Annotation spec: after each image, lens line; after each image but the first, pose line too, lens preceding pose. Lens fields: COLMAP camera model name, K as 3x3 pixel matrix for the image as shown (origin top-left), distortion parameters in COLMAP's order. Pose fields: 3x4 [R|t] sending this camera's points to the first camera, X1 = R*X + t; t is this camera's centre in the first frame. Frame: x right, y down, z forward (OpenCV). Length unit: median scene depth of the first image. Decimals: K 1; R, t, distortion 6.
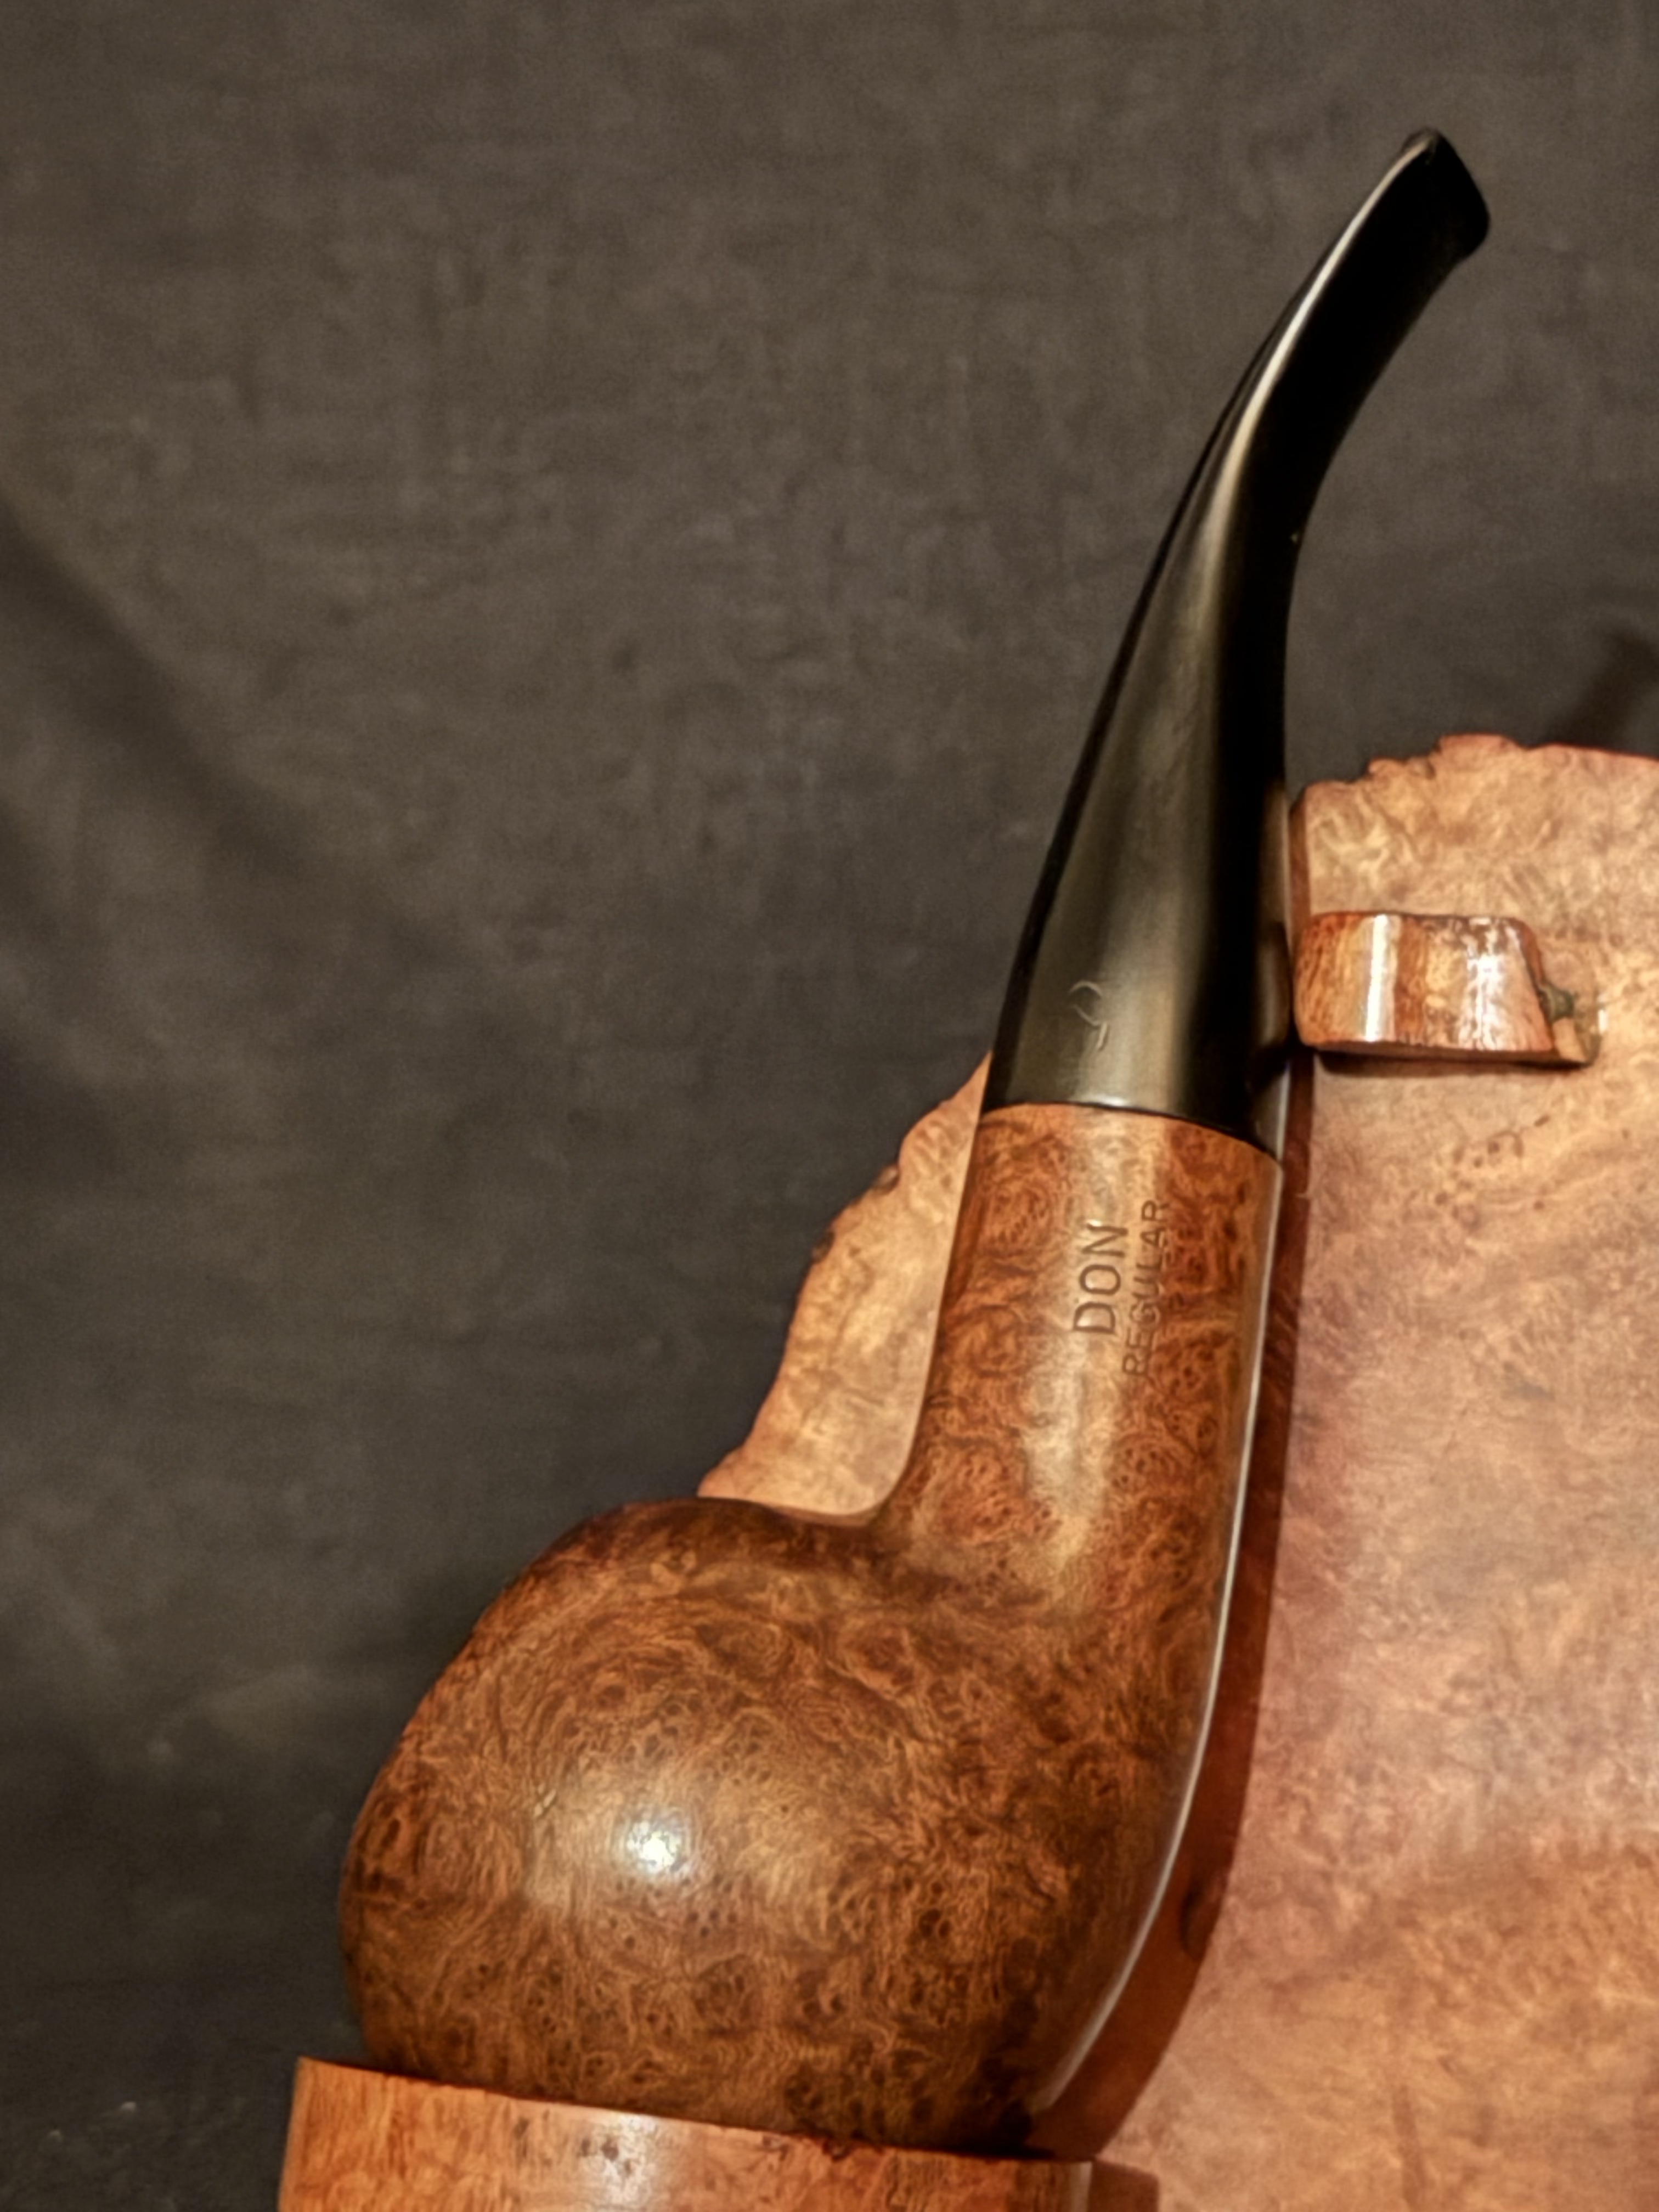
lens RADIAL K [[5094.4, 0, 829.5], [0, 5094.4, 1106.0], [0, 0, 1]] dist [0.037388, 0.681879]
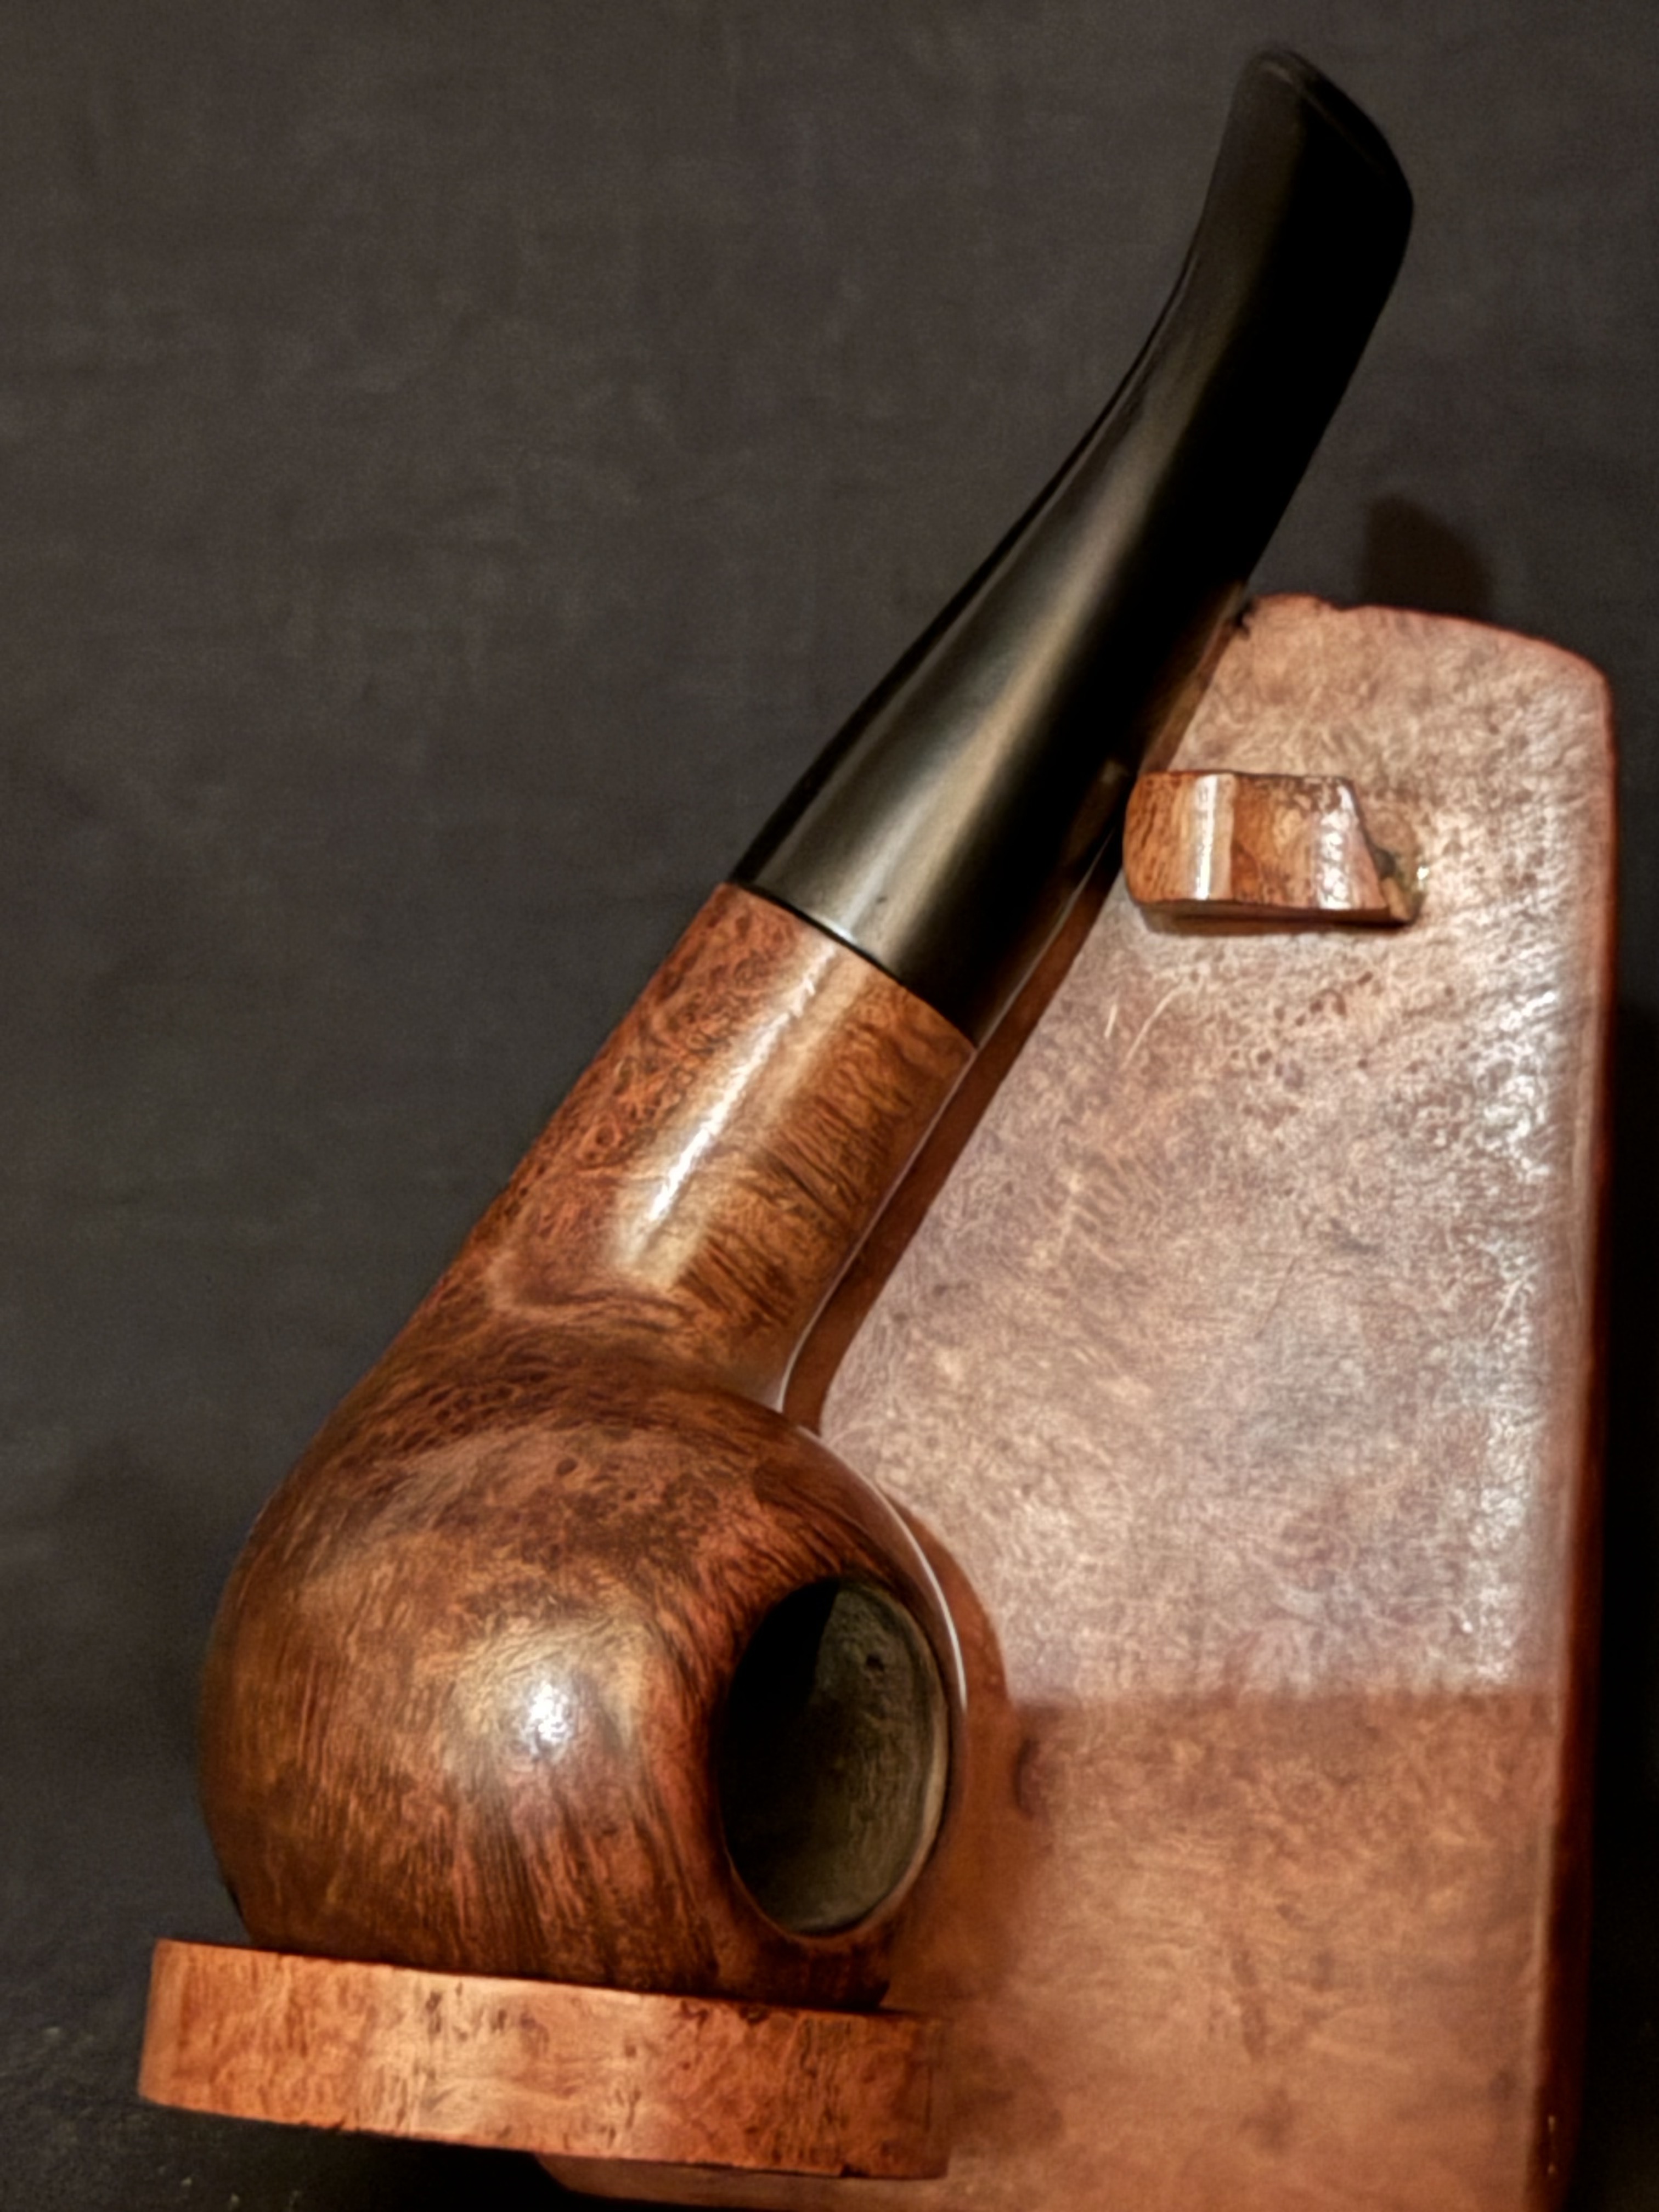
lens RADIAL K [[5094.4, 0, 829.5], [0, 5094.4, 1106.0], [0, 0, 1]] dist [0.037388, 0.681879]
pose [[0.988227, -0.005489, 0.152899, -0.120149], [0.001944, 0.999726, 0.023325, 0.004239], [-0.152985, -0.022753, 0.987967, 0.019195]]
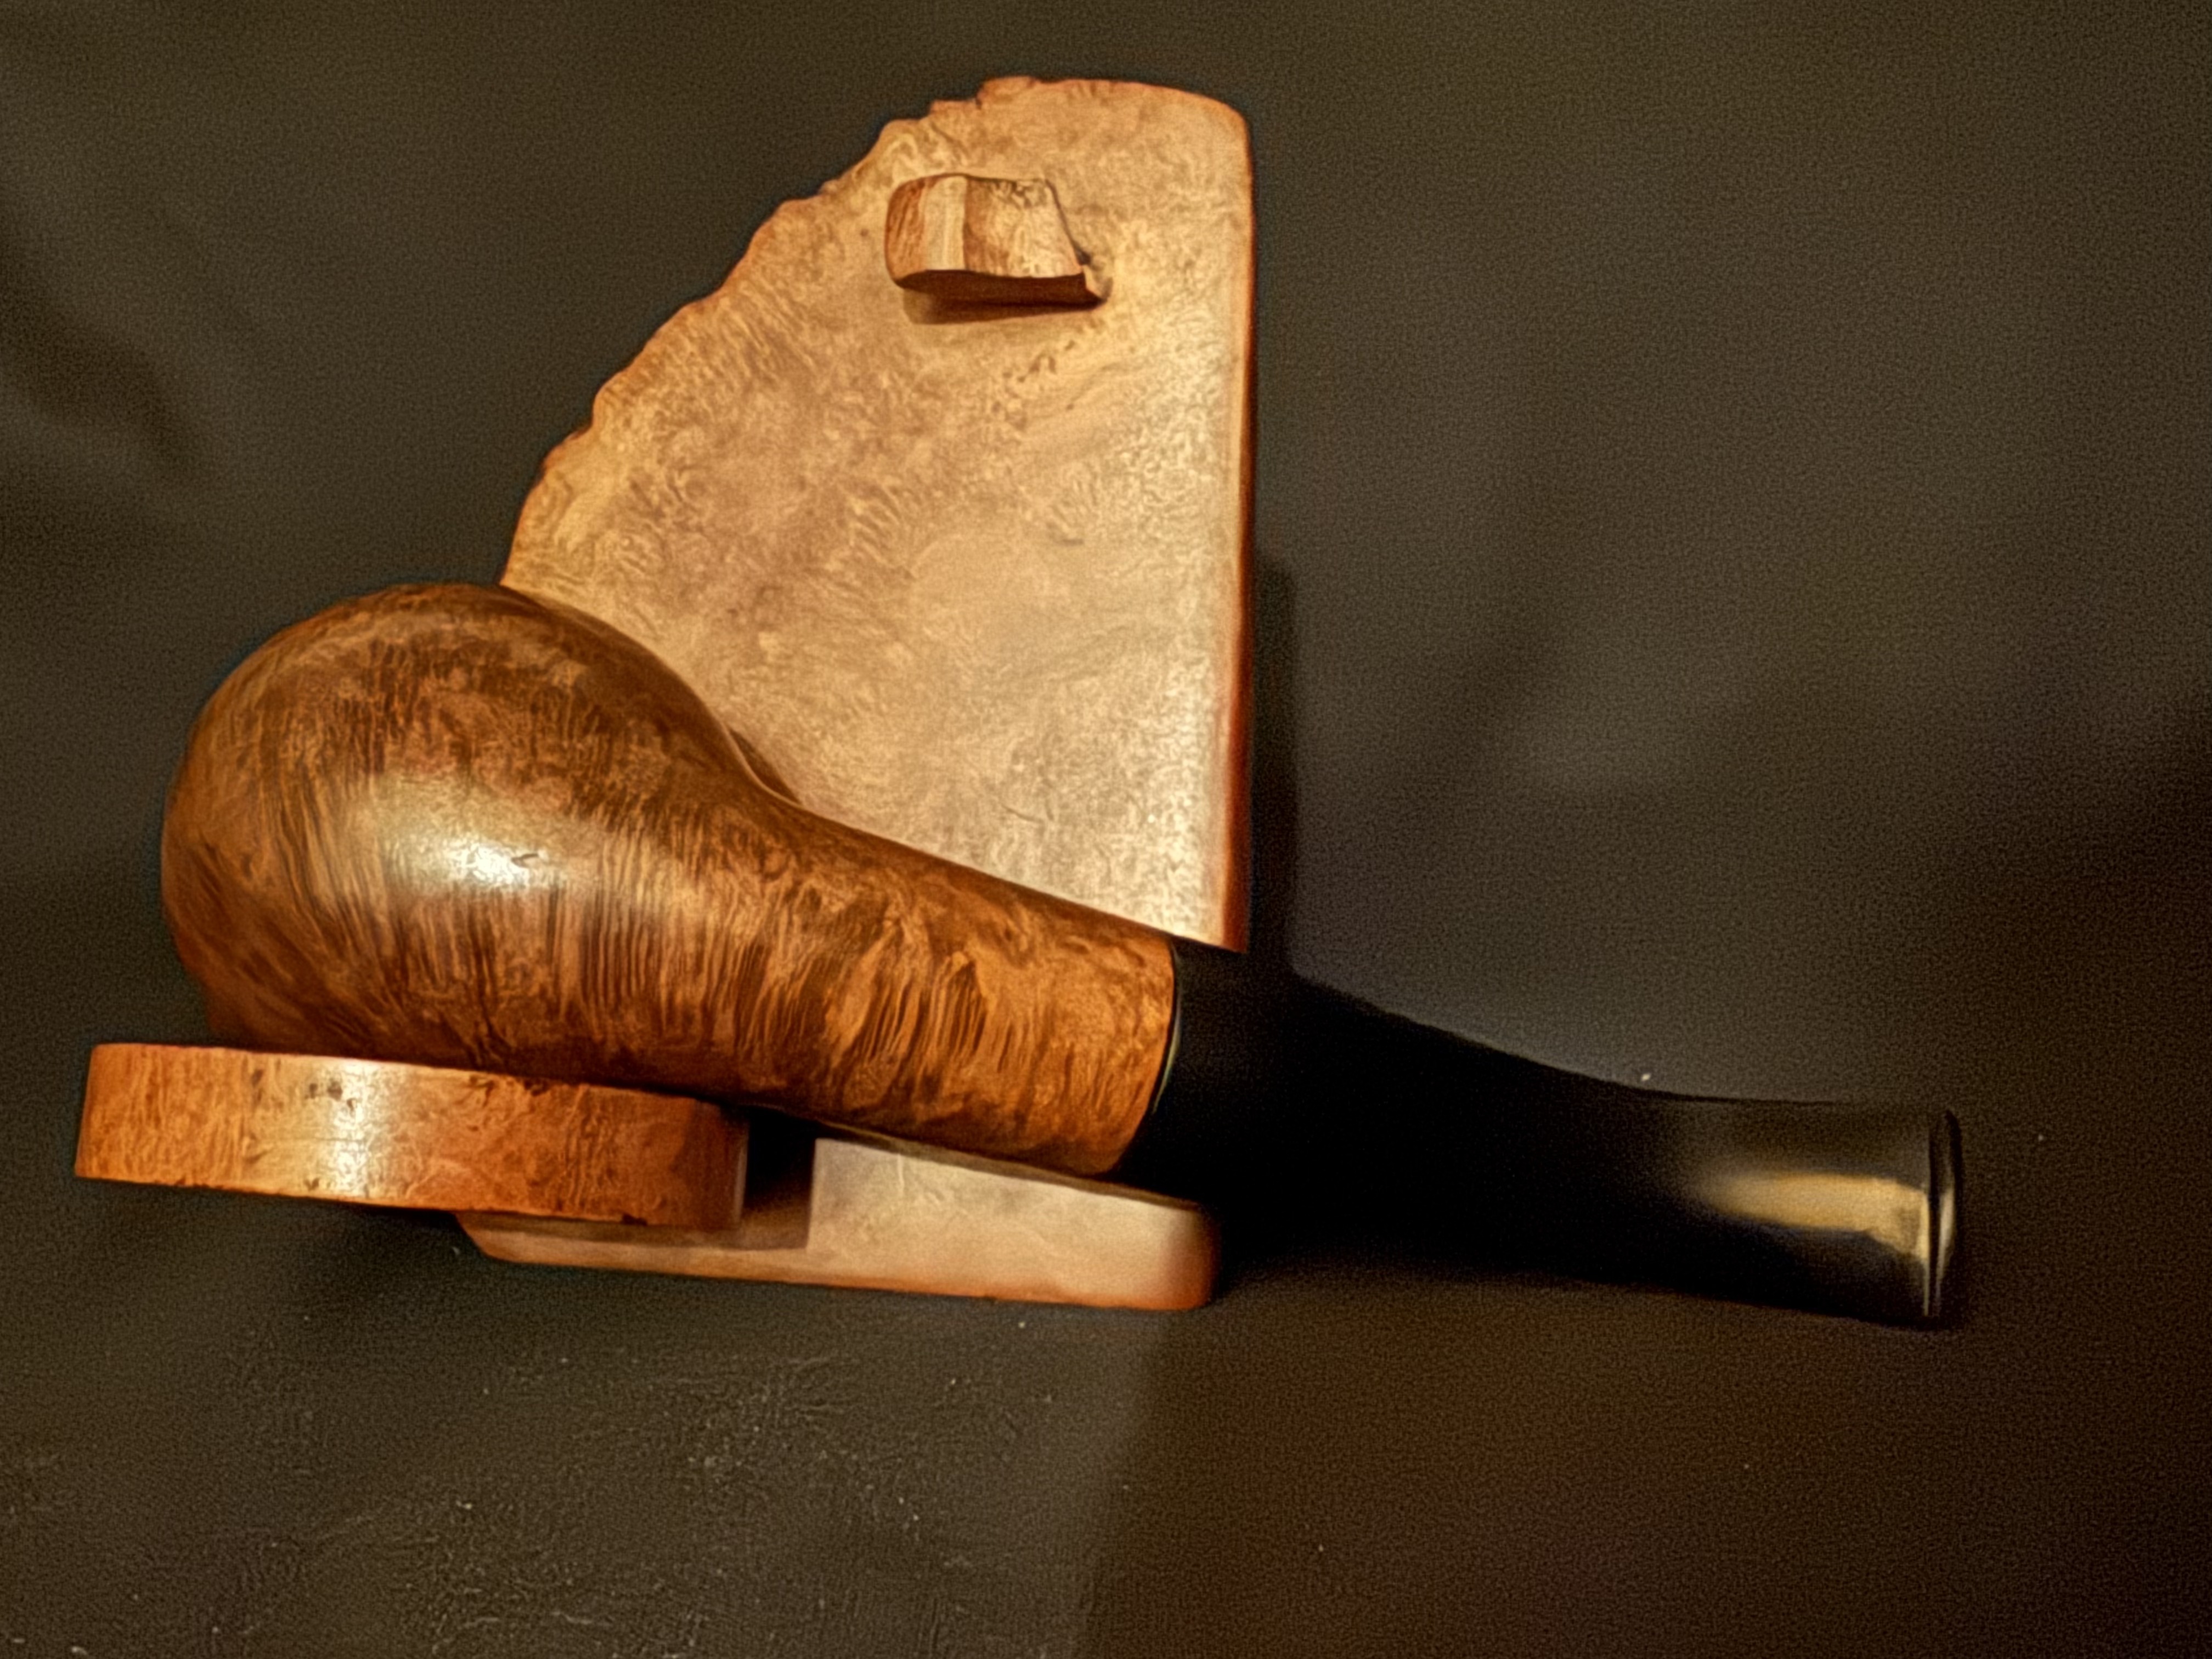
lens RADIAL K [[2124.8, 0, 941.2], [0, 2124.8, 853.8], [0, 0, 1]] dist [0.001788, 0.001527]
pose [[0.987955, -0.019315, 0.153532, 0.017226], [0.018056, 0.999791, 0.009592, 0.132402], [-0.153686, -0.006704, 0.988097, 0.451198]]
